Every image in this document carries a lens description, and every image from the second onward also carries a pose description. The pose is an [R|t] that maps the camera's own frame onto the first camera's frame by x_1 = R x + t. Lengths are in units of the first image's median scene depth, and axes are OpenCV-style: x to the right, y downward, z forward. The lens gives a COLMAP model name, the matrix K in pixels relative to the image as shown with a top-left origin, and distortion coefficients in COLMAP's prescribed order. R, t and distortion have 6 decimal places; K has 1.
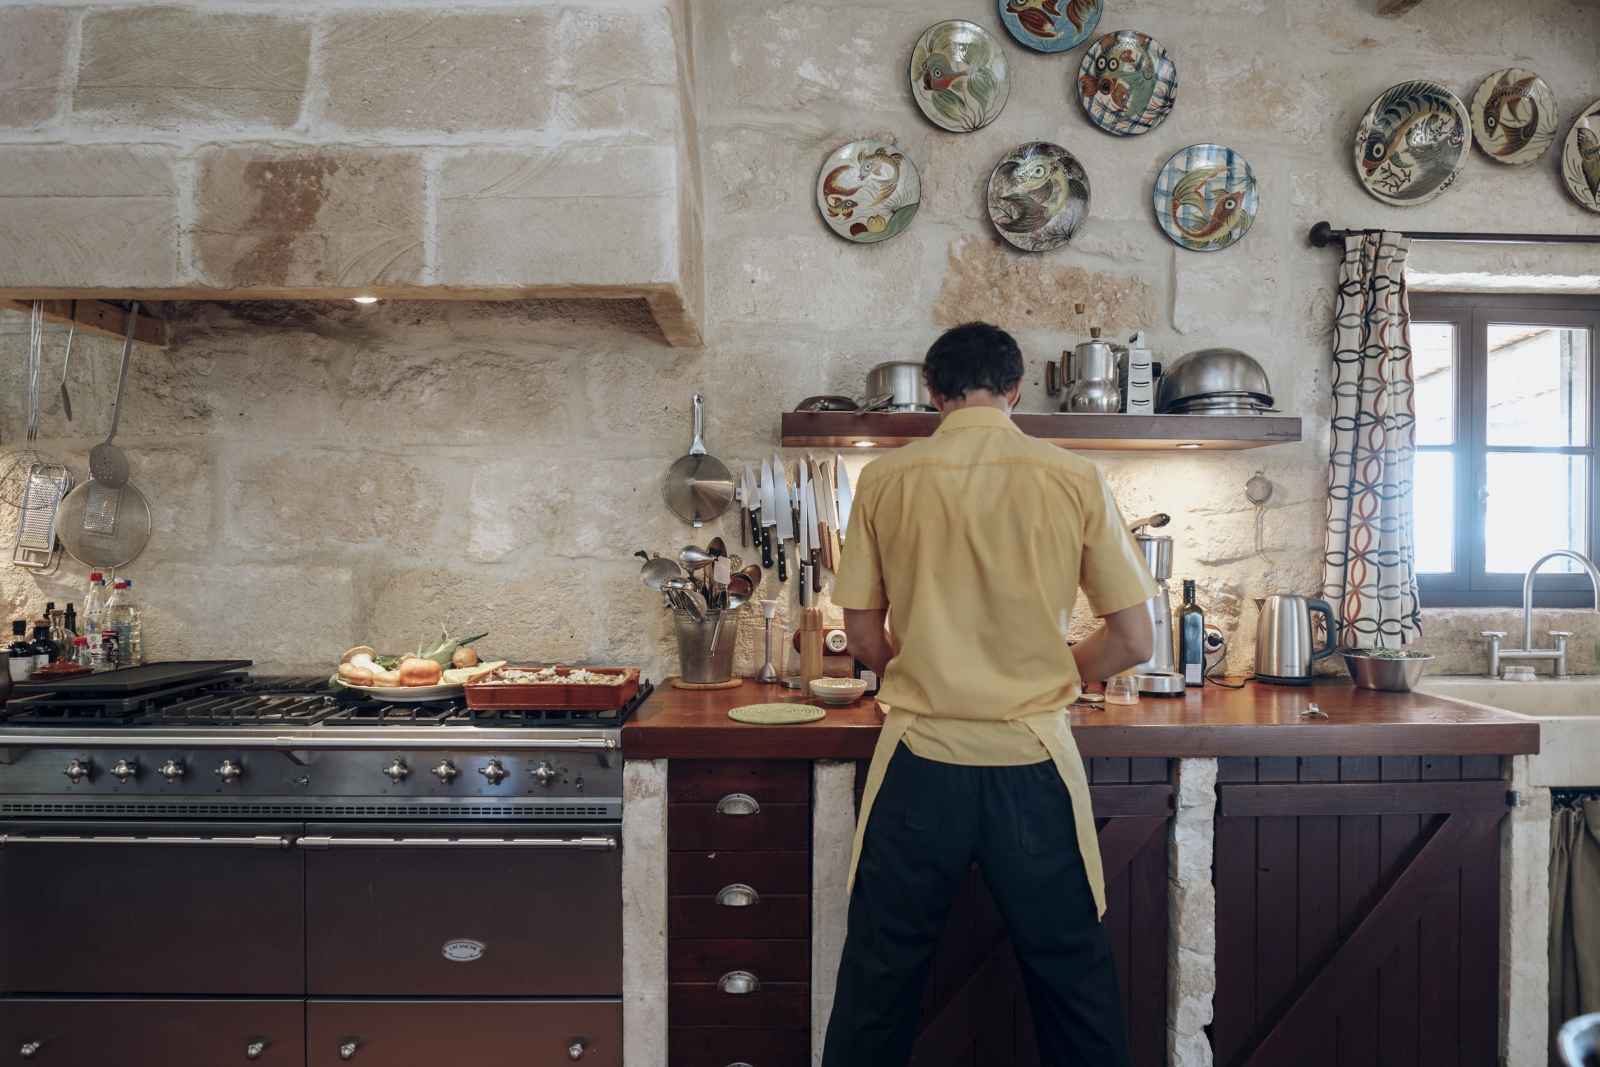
lens RADIAL K [[983.9, 0, 791.1], [0, 983.9, 463.4], [0, 0, 1]] dist [-0.031094, 0.011391]
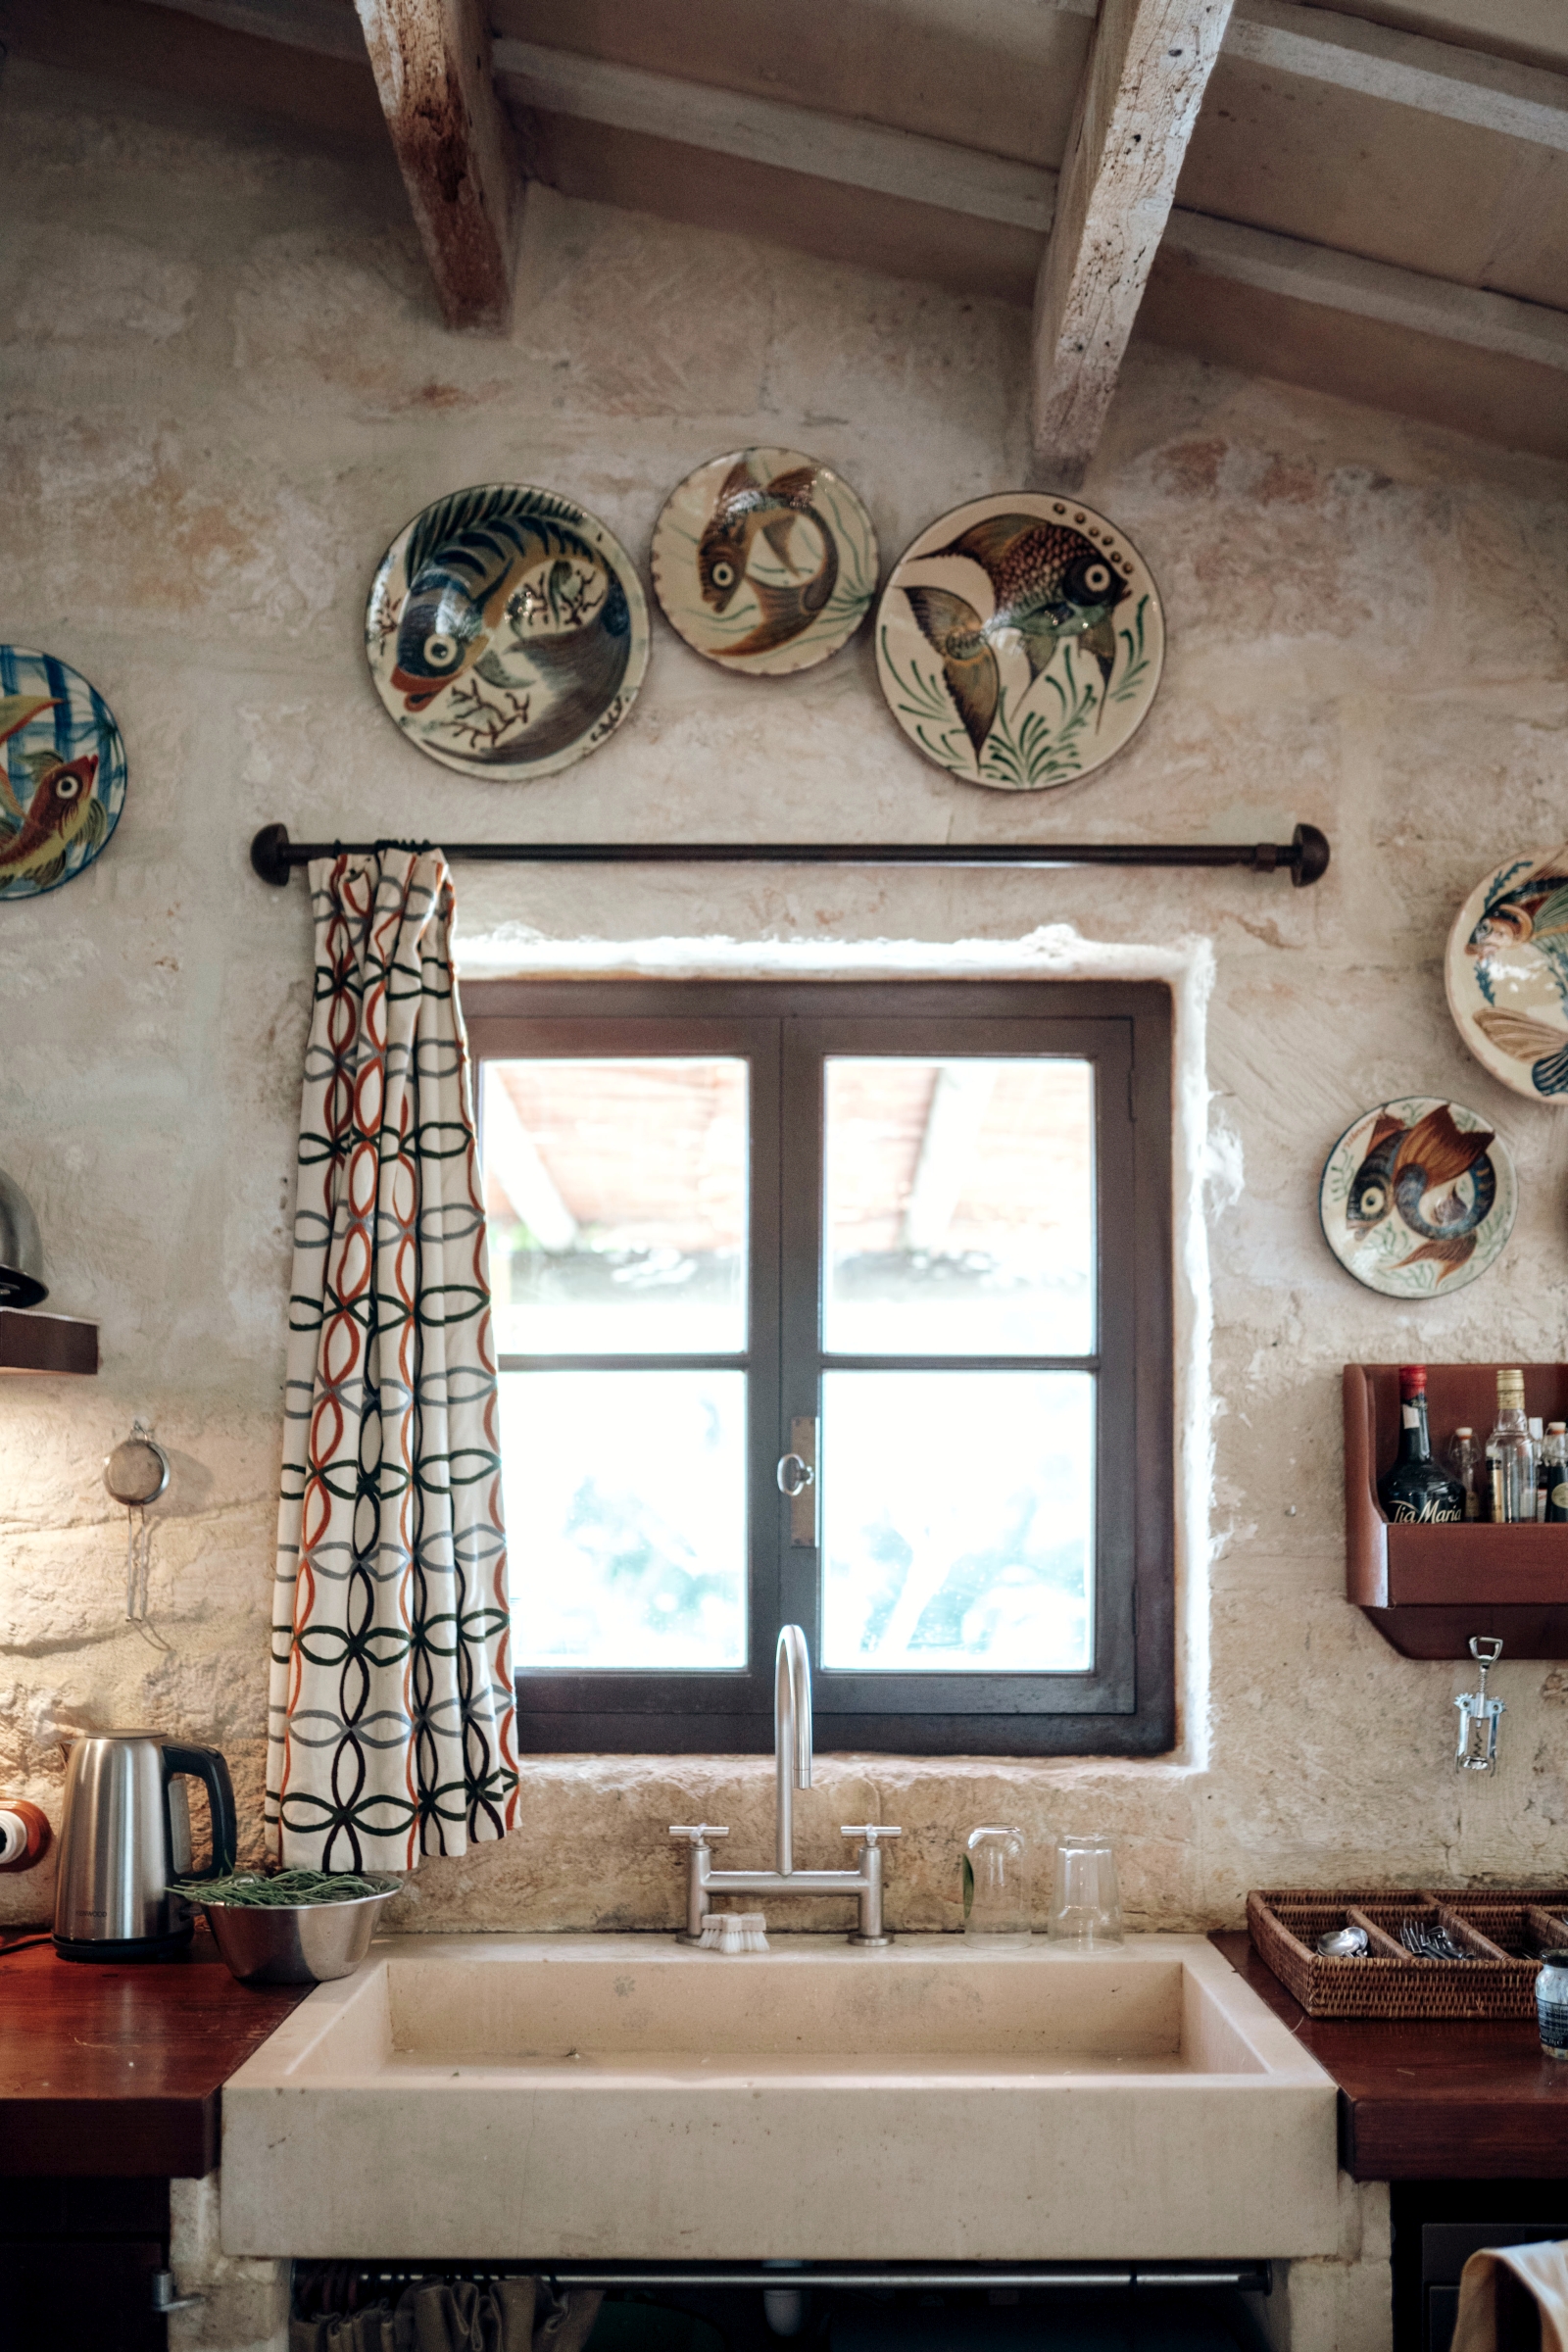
lens RADIAL K [[2275.8, 0, 784.4], [0, 2275.8, 1180.9], [0, 0, 1]] dist [-0.036568, 0.000000]
pose [[0.999695, -0.006819, -0.023749, 0.770835], [0.005629, 0.998743, -0.049797, -0.045896], [0.024058, 0.049648, 0.998477, 0.045987]]
